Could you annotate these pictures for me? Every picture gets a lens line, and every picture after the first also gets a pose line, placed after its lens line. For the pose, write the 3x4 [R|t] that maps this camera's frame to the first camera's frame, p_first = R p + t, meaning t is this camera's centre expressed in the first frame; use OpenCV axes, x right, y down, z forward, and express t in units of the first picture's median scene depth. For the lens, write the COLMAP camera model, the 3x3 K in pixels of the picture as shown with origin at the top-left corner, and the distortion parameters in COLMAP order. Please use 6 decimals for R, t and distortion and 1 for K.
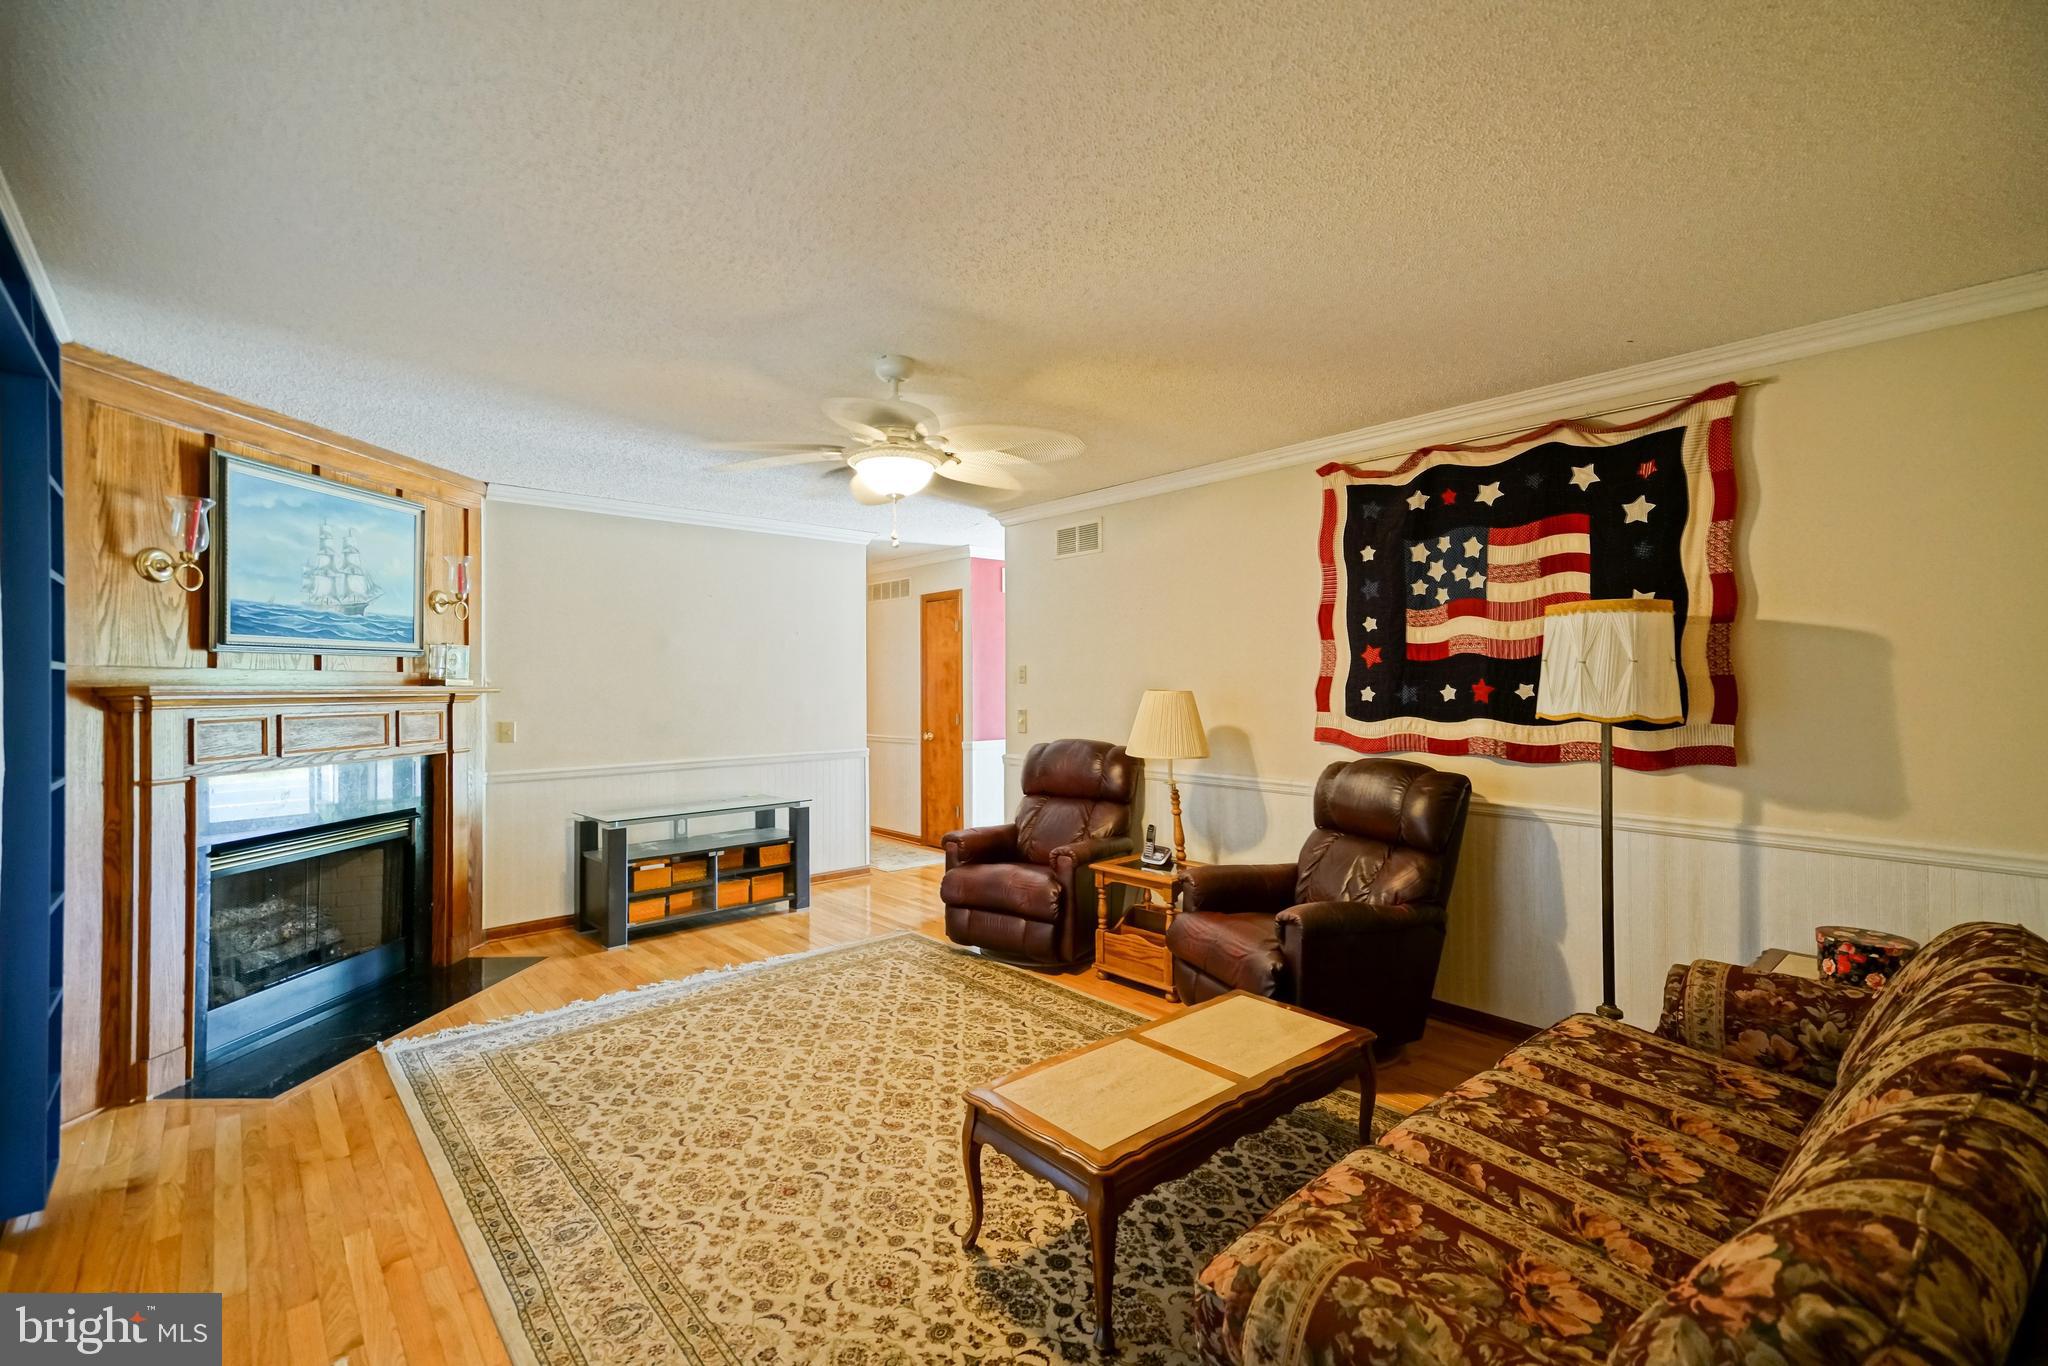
lens RADIAL K [[897.9, 0, 1016.7], [0, 897.9, 690.4], [0, 0, 1]] dist [0.055017, -0.005339]
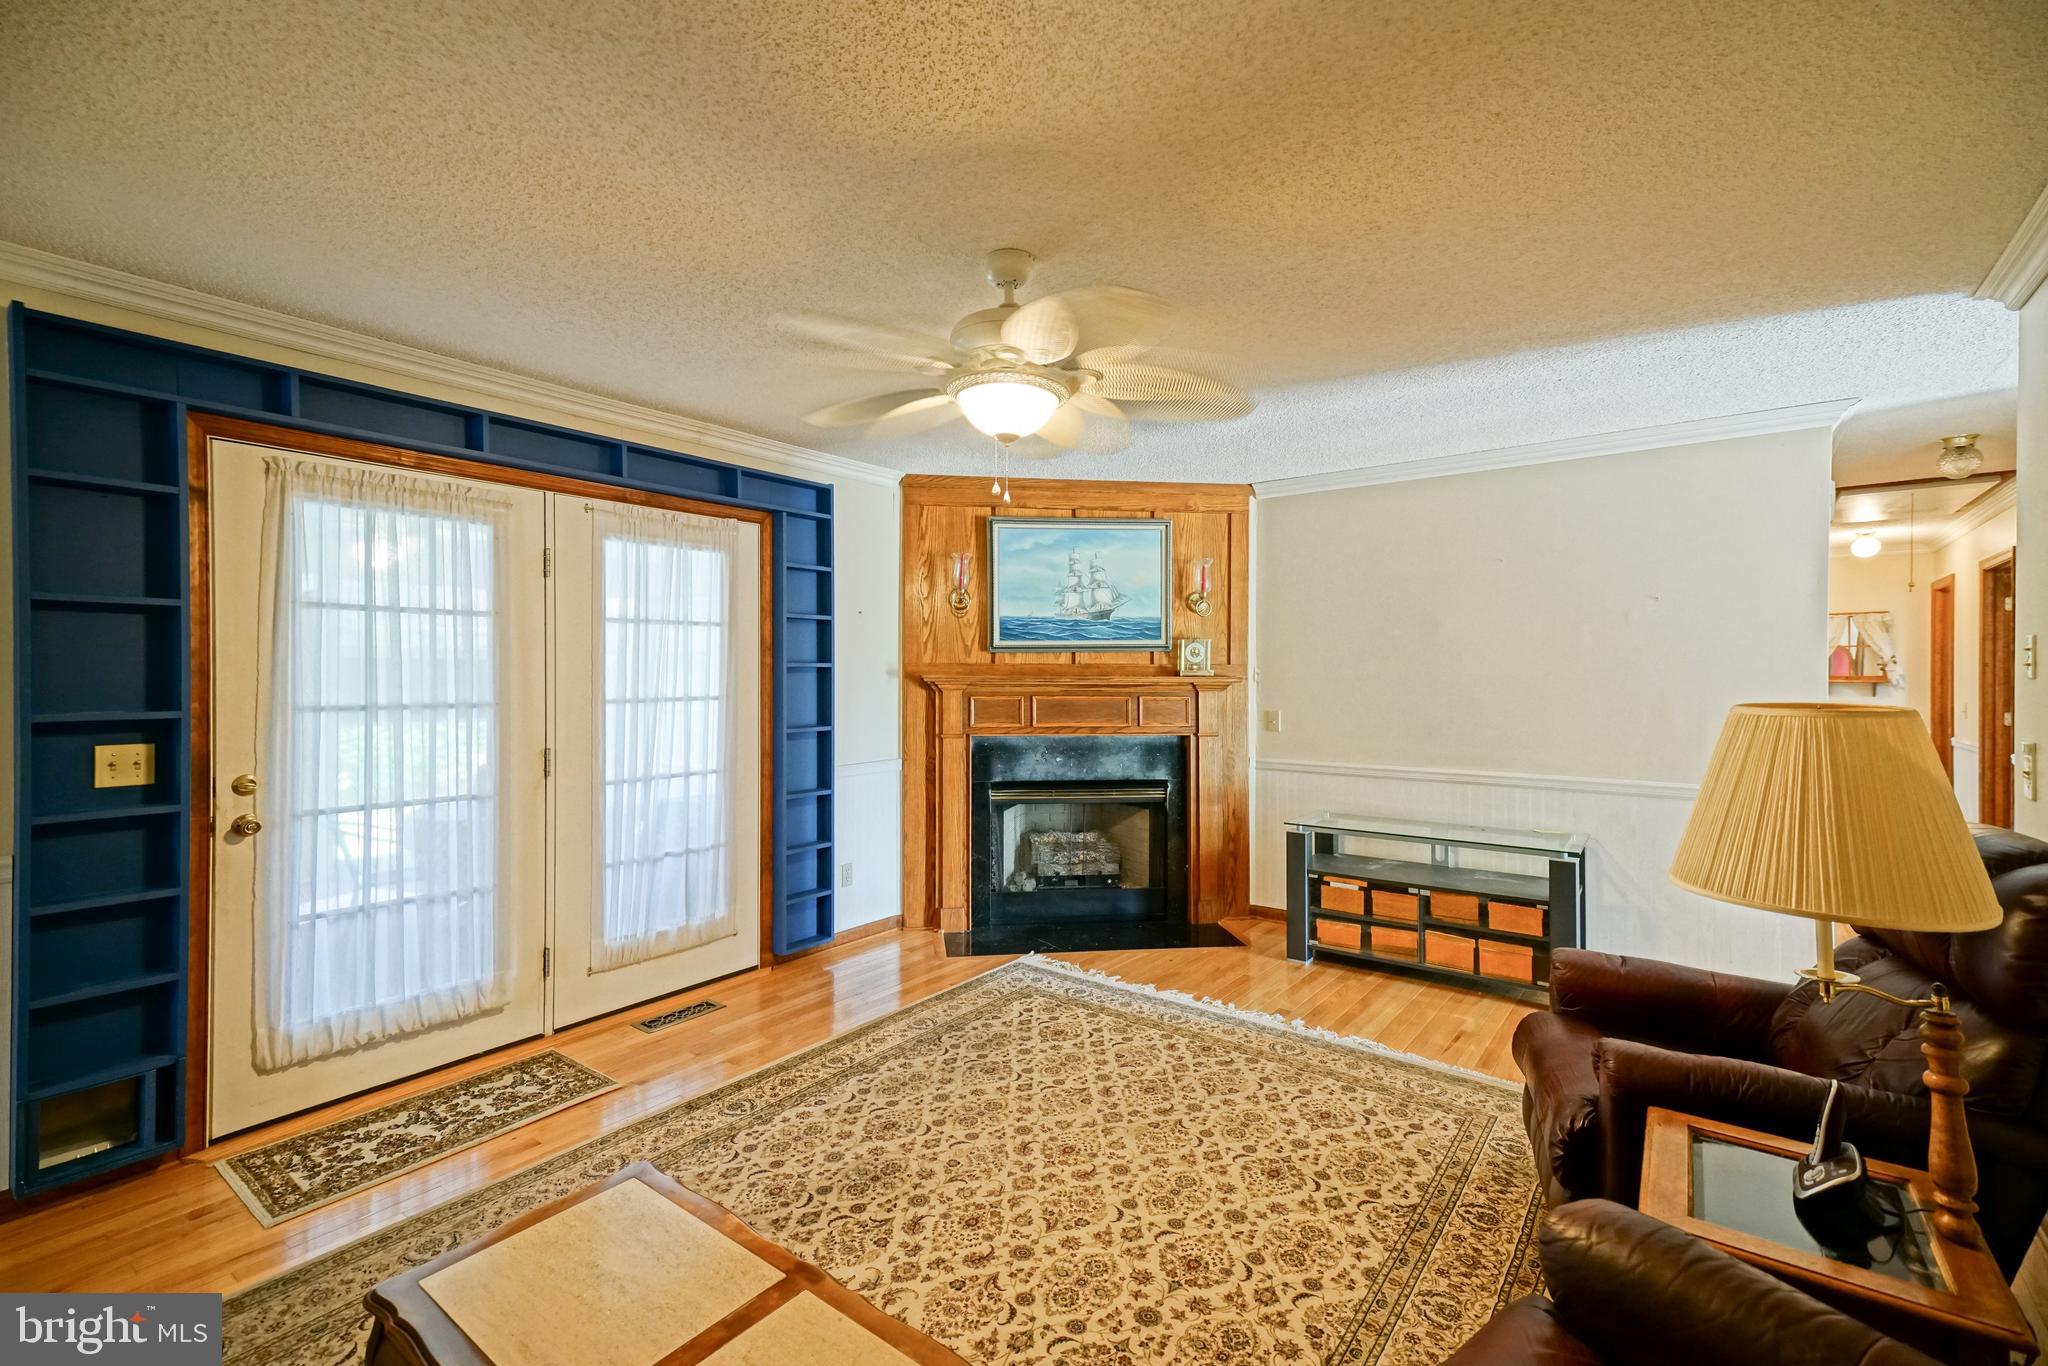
lens RADIAL K [[895.2, 0, 1027.5], [0, 895.2, 672.4], [0, 0, 1]] dist [0.041060, -0.000123]
pose [[0.199666, 0.003501, -0.979858, 0.477679], [-0.007668, 0.999969, 0.002010, -0.010880], [0.979834, 0.007112, 0.199686, 0.661524]]
